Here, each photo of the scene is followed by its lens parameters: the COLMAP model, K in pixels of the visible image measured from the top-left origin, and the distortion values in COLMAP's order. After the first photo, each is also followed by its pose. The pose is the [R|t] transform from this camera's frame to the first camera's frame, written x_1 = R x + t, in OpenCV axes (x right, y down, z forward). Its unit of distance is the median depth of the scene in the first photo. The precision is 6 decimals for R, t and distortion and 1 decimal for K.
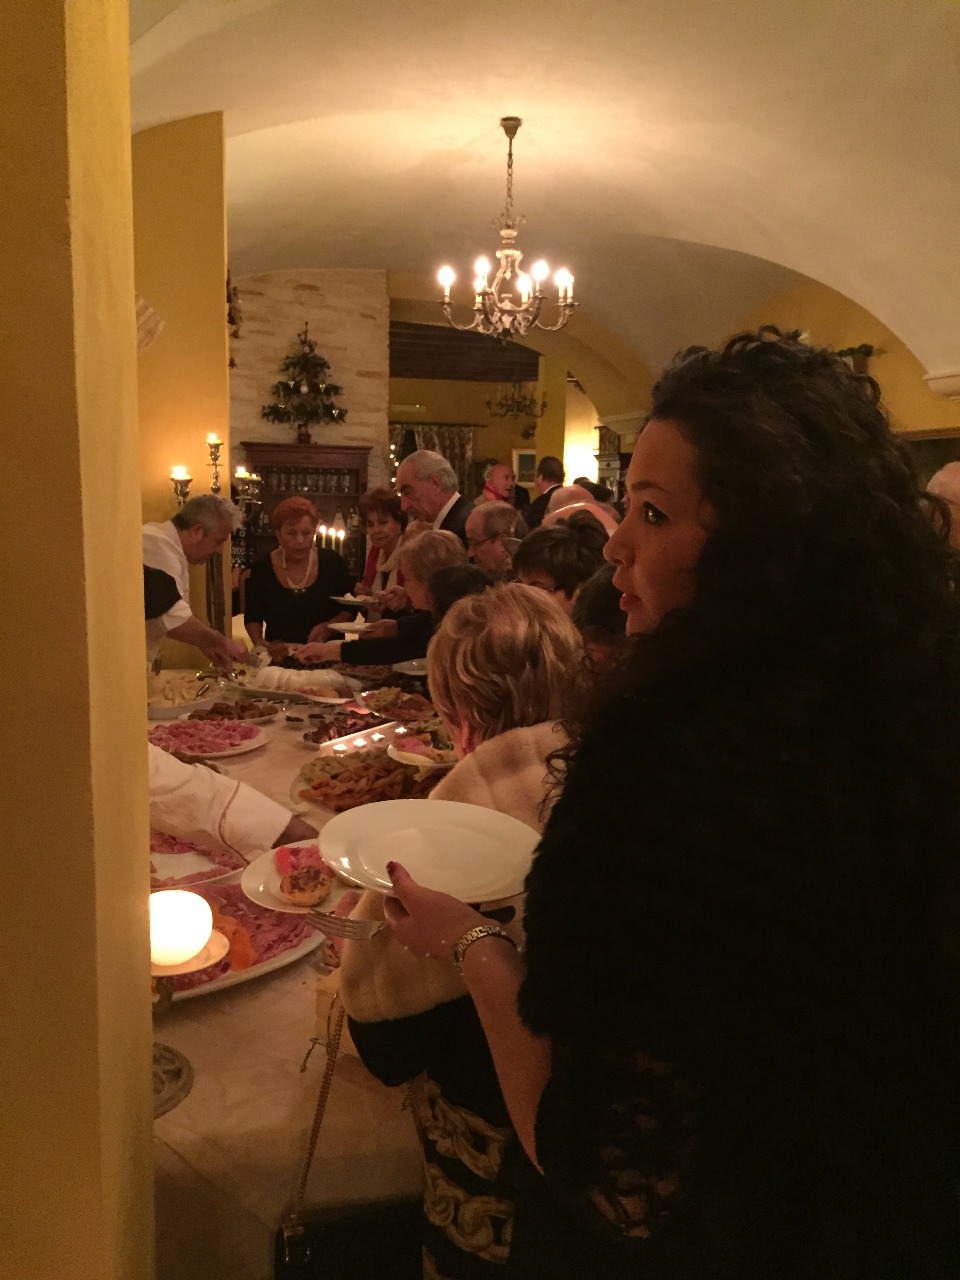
lens RADIAL K [[1091.9, 0, 491.3], [0, 1091.9, 640.5], [0, 0, 1]] dist [0.074442, -0.091606]
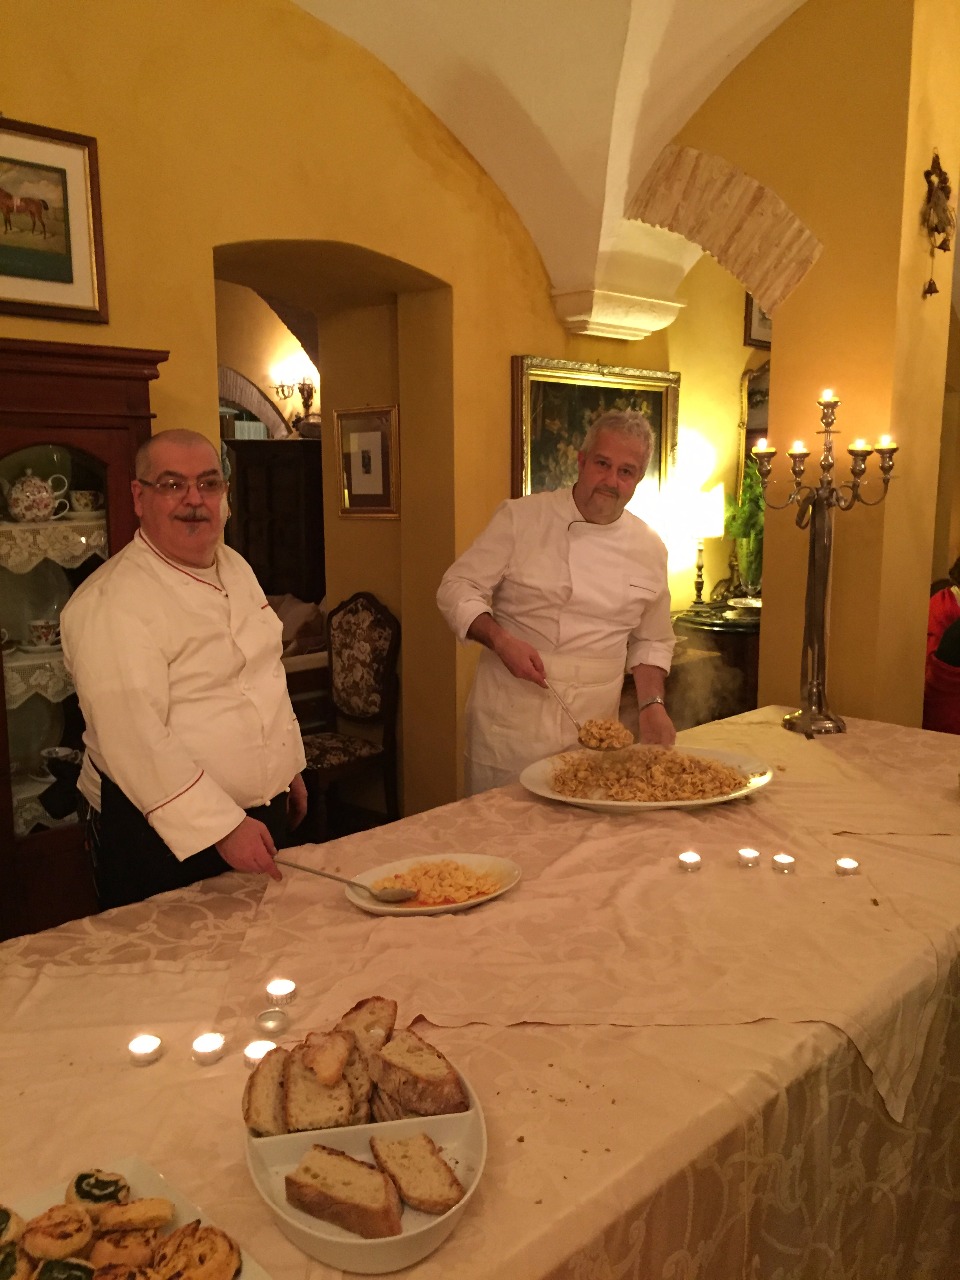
lens RADIAL K [[1091.9, 0, 490.1], [0, 1091.9, 635.7], [0, 0, 1]] dist [0.074442, -0.091606]
pose [[0.571467, 0.097337, -0.814832, 0.114950], [-0.108815, 0.993161, 0.042324, -0.017870], [0.813378, 0.064479, 0.578150, 0.216885]]
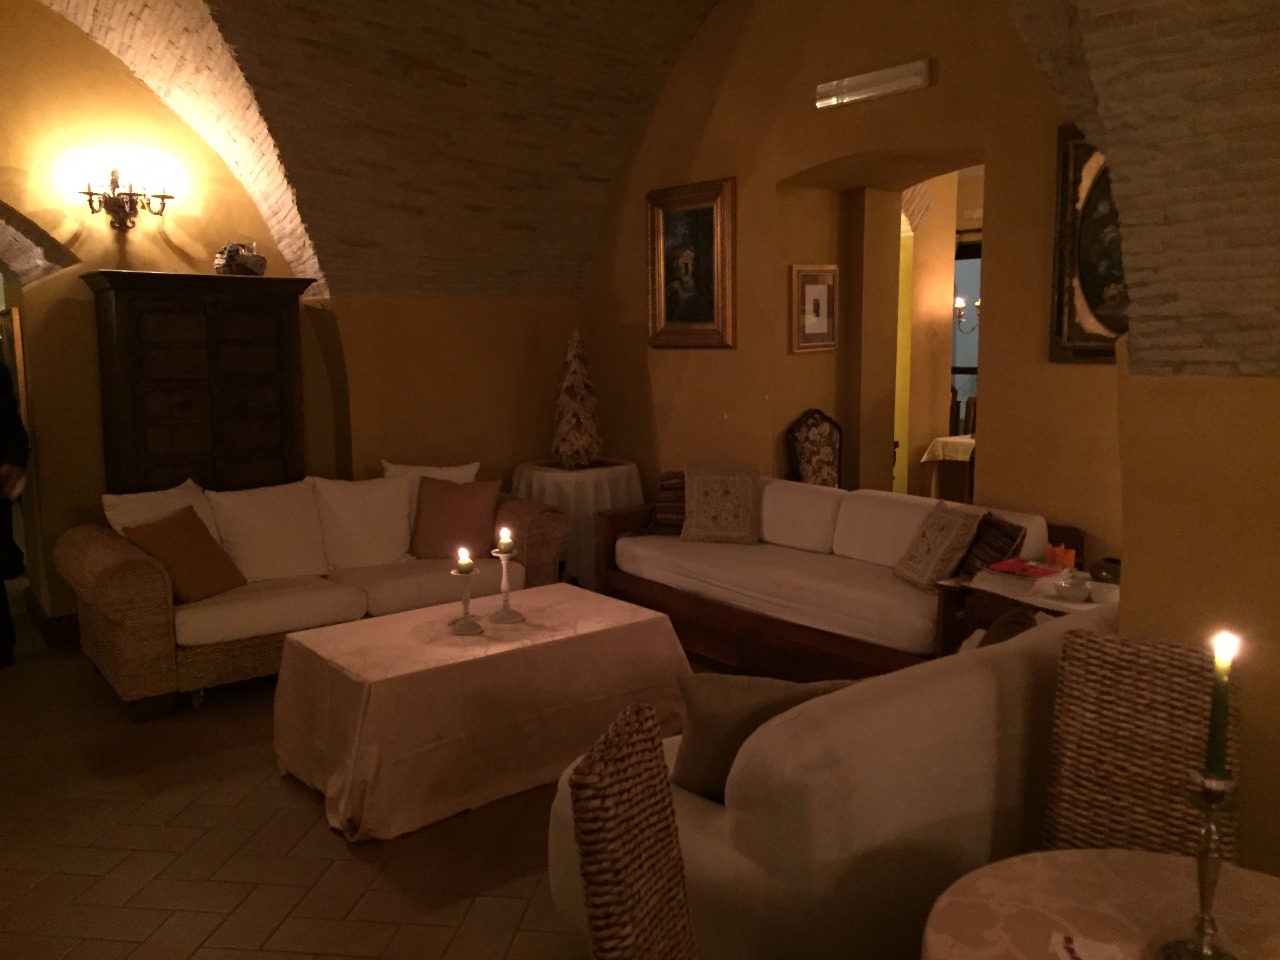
lens RADIAL K [[1126.1, 0, 639.7], [0, 1126.1, 483.2], [0, 0, 1]] dist [-0.051298, -0.001162]
pose [[0.881006, -0.096555, 0.463148, -0.739349], [0.097395, 0.994999, 0.022169, 0.008661], [-0.462973, 0.025578, 0.886004, -0.080332]]
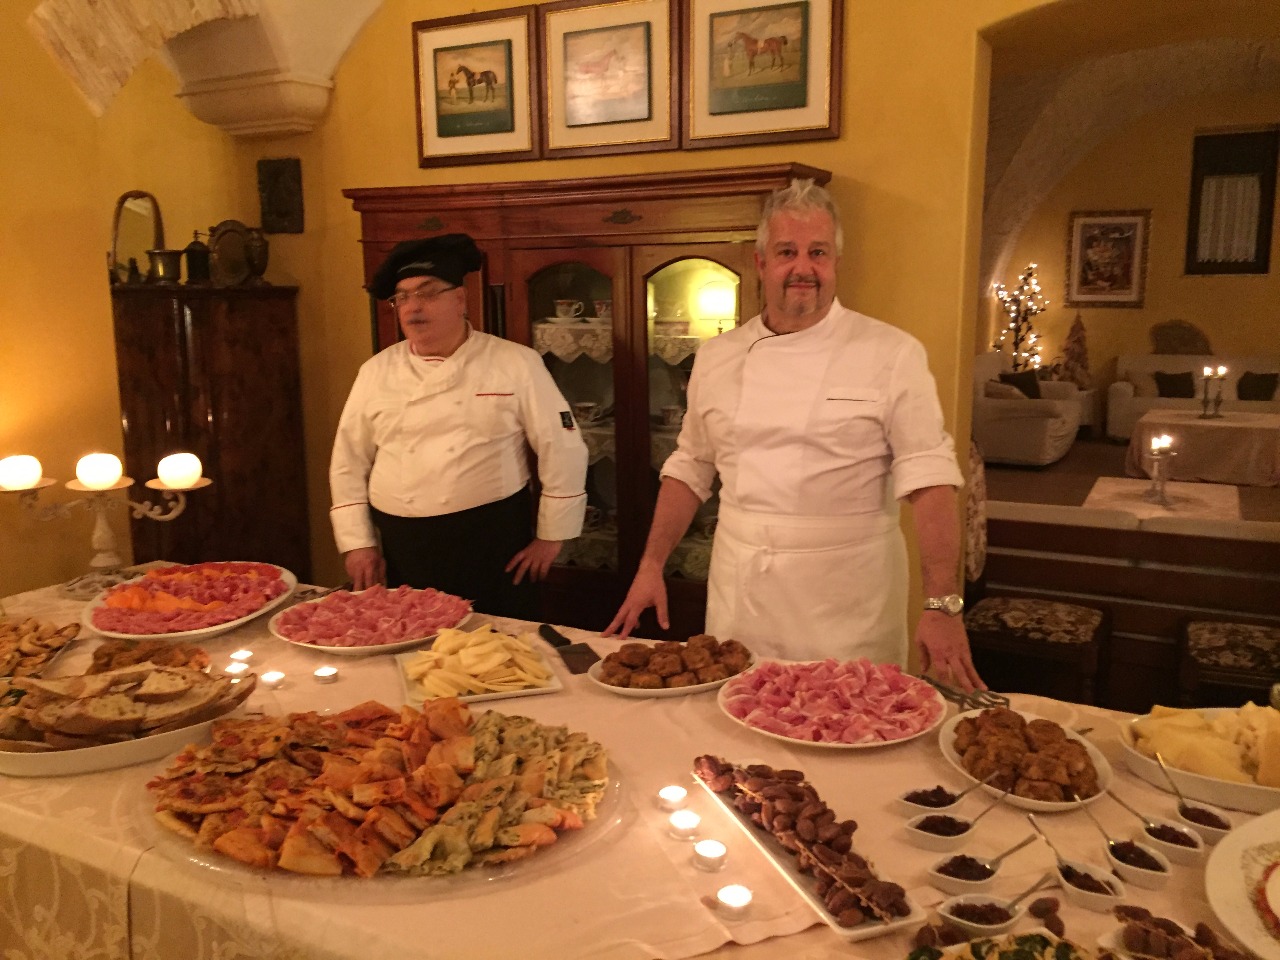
lens RADIAL K [[1091.9, 0, 646.9], [0, 1091.9, 473.6], [0, 0, 1]] dist [0.074442, -0.091606]
pose [[-0.629202, 0.105627, -0.770031, 0.085774], [-0.129233, 0.962714, 0.237656, -0.057761], [0.766422, 0.249047, -0.592091, 0.498317]]
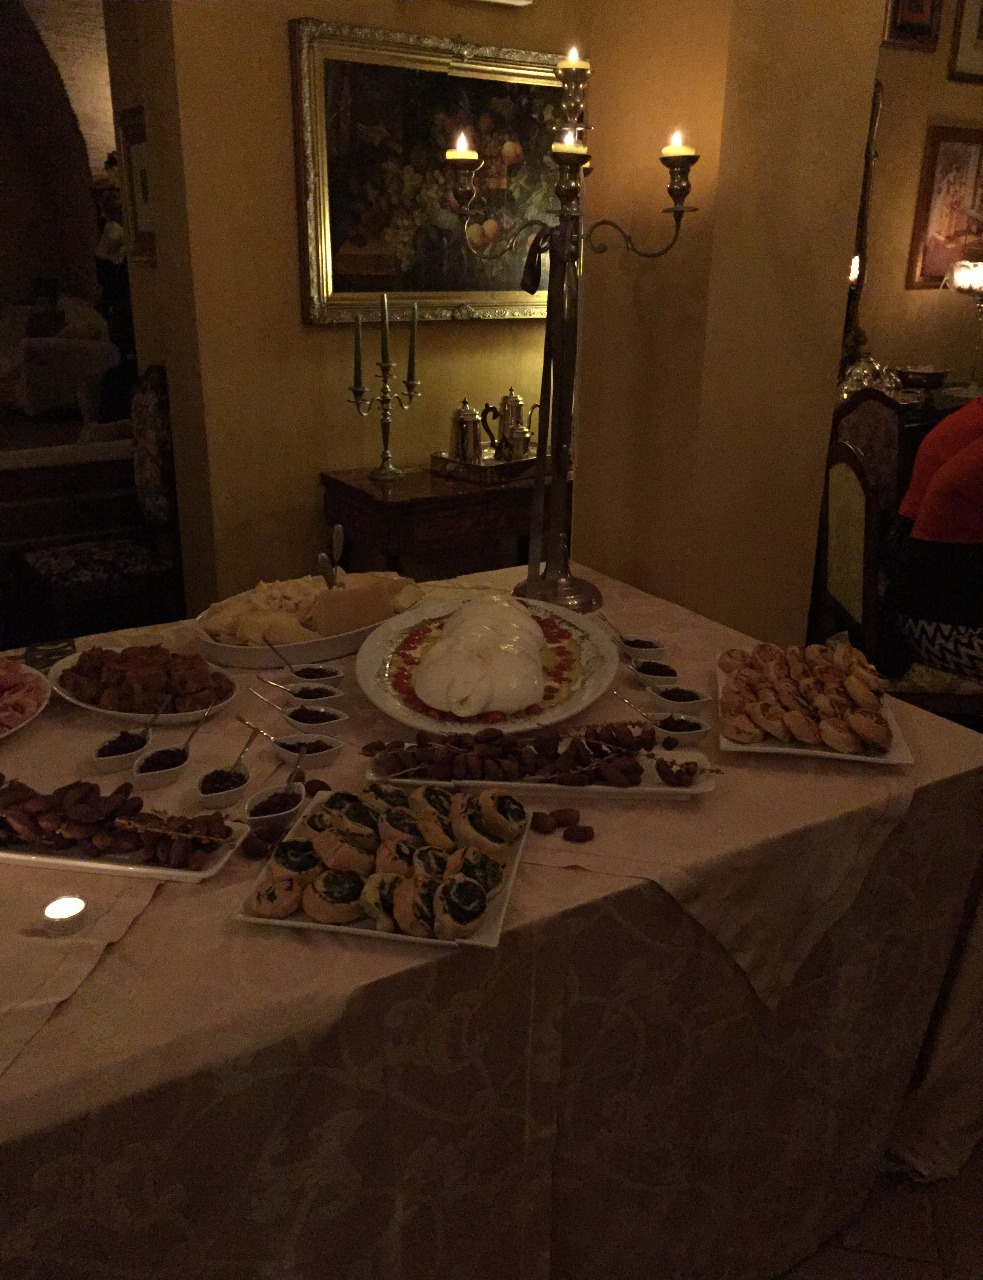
lens RADIAL K [[1099.7, 0, 528.3], [0, 1099.7, 634.4], [0, 0, 1]] dist [0.064303, -0.046847]
pose [[0.375906, 0.299060, -0.877074, 0.096196], [-0.153797, 0.953499, 0.259203, -0.041506], [0.913806, 0.037455, 0.404420, 0.426143]]
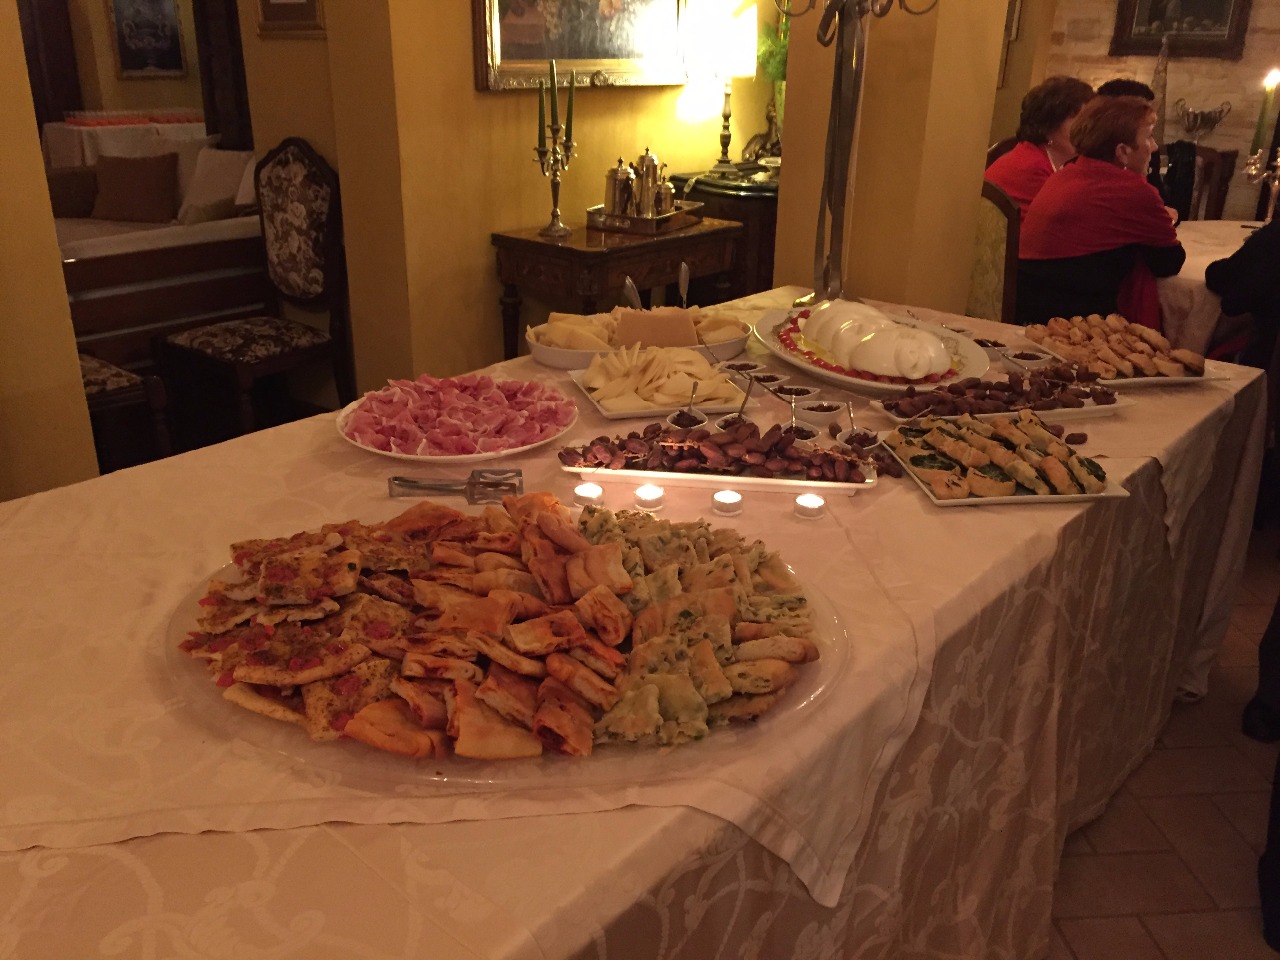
lens RADIAL K [[1091.9, 0, 641.5], [0, 1091.9, 477.7], [0, 0, 1]] dist [0.074442, -0.091606]
pose [[0.620437, 0.280331, -0.732442, 0.075083], [-0.120866, 0.956954, 0.263877, -0.012884], [0.774886, -0.075192, 0.627612, 0.297001]]
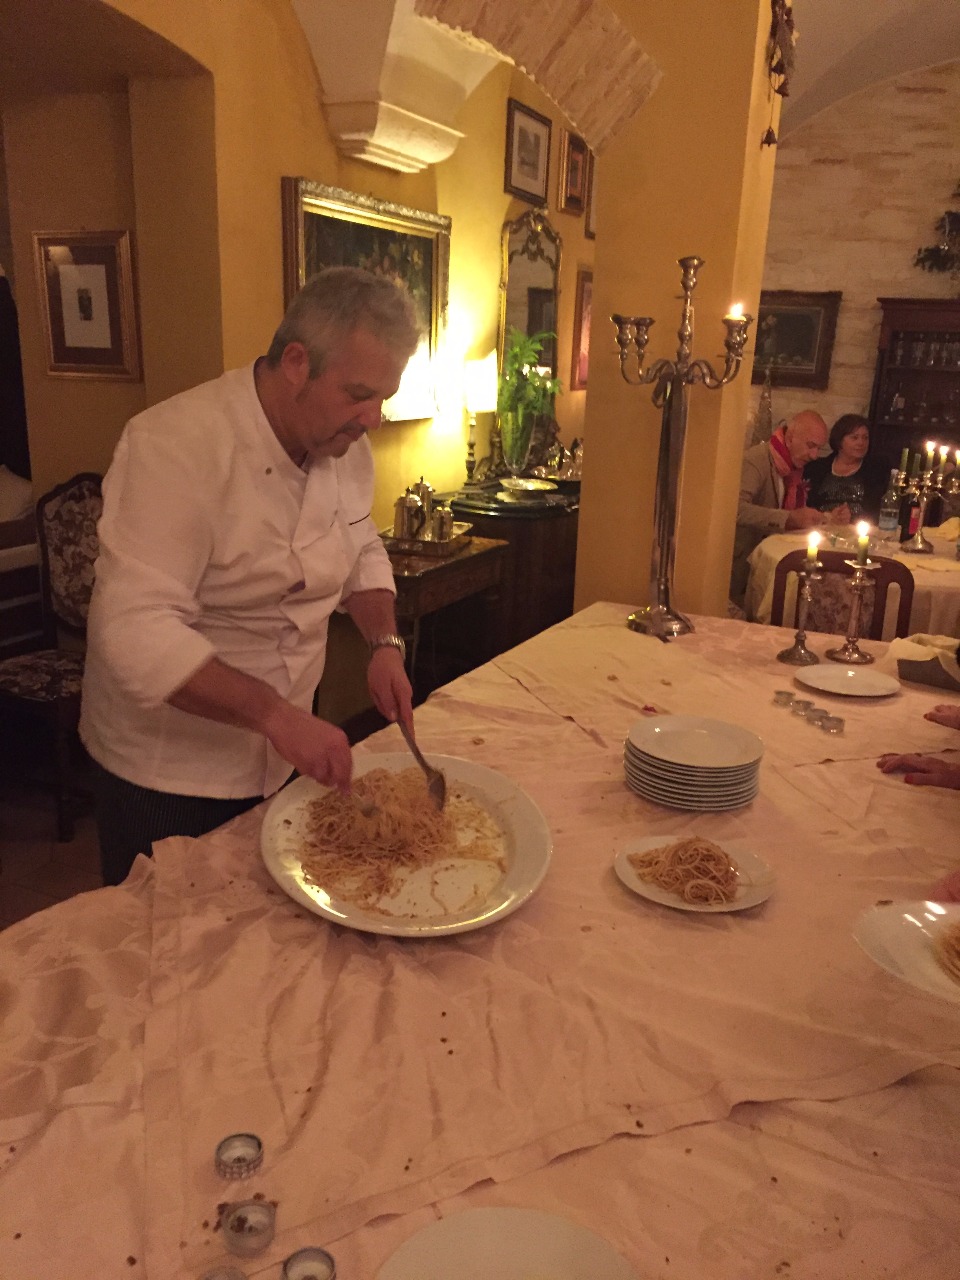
lens RADIAL K [[1091.9, 0, 490.7], [0, 1091.9, 644.1], [0, 0, 1]] dist [0.074442, -0.091606]
pose [[0.807467, 0.163835, -0.566706, 0.025952], [-0.107652, 0.985453, 0.131507, -0.017309], [0.580007, -0.045180, 0.813357, 0.213675]]
